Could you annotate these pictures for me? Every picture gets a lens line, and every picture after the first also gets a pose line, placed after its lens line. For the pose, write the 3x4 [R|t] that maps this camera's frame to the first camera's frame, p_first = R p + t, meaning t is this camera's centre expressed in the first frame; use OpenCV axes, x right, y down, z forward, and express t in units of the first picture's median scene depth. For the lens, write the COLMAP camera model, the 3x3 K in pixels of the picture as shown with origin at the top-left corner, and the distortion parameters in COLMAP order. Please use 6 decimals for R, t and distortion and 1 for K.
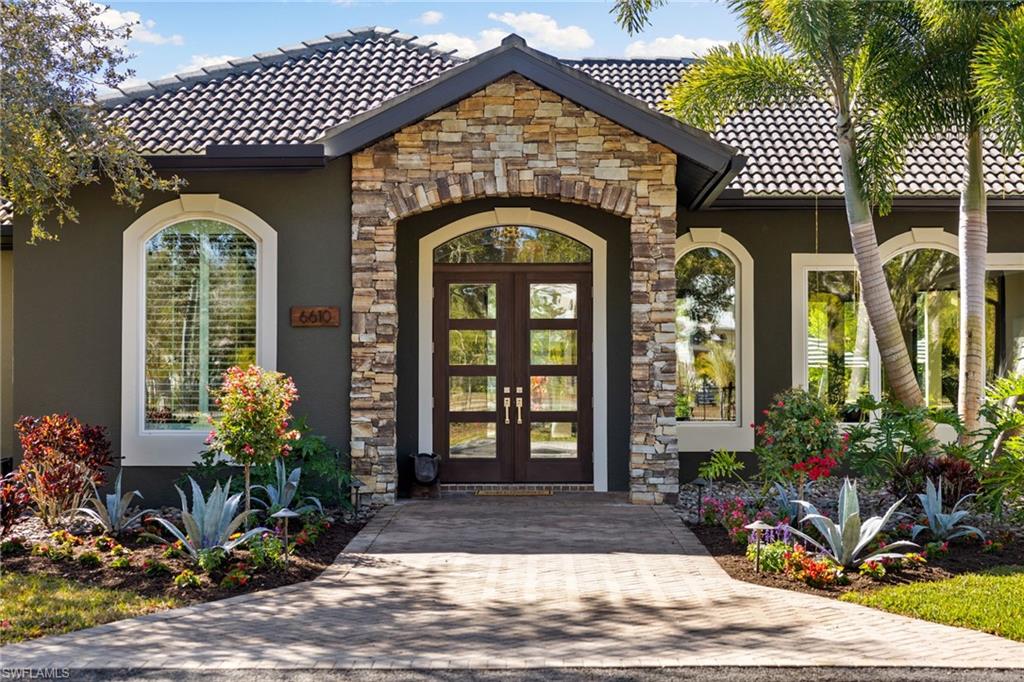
lens RADIAL K [[1690.1, 0, 512.2], [0, 1690.1, 342.1], [0, 0, 1]] dist [0.011167, 0.000000]
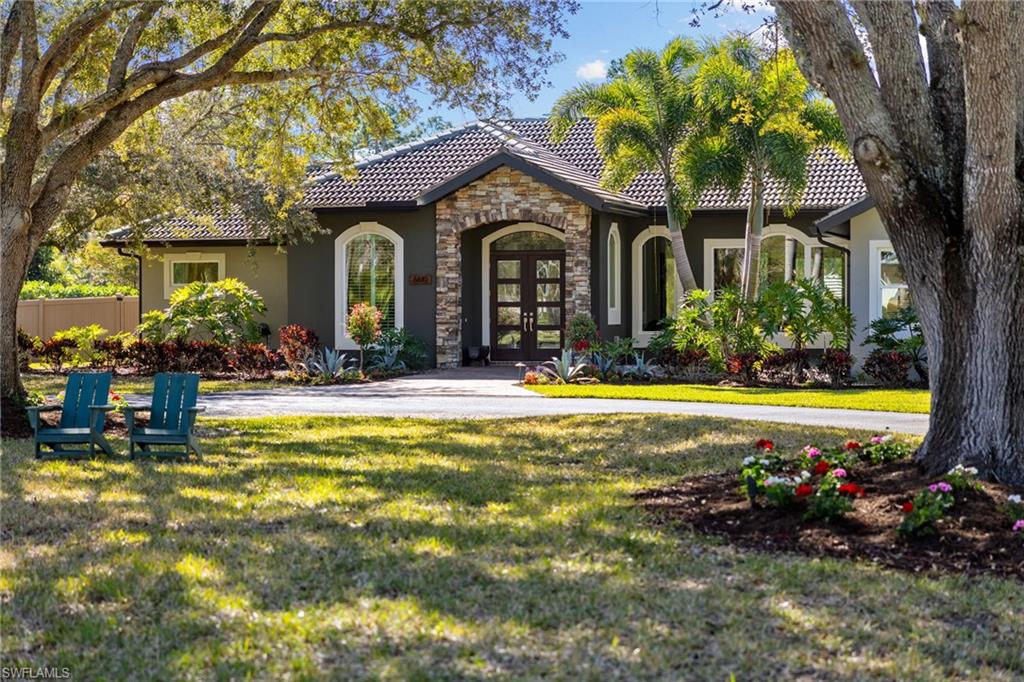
lens RADIAL K [[1690.1, 0, 511.9], [0, 1690.1, 339.8], [0, 0, 1]] dist [0.011167, 0.000000]
pose [[0.968523, 0.003274, -0.248901, 0.521193], [0.007792, 0.999025, 0.043464, -0.030614], [0.248801, -0.044035, 0.967553, -1.019661]]
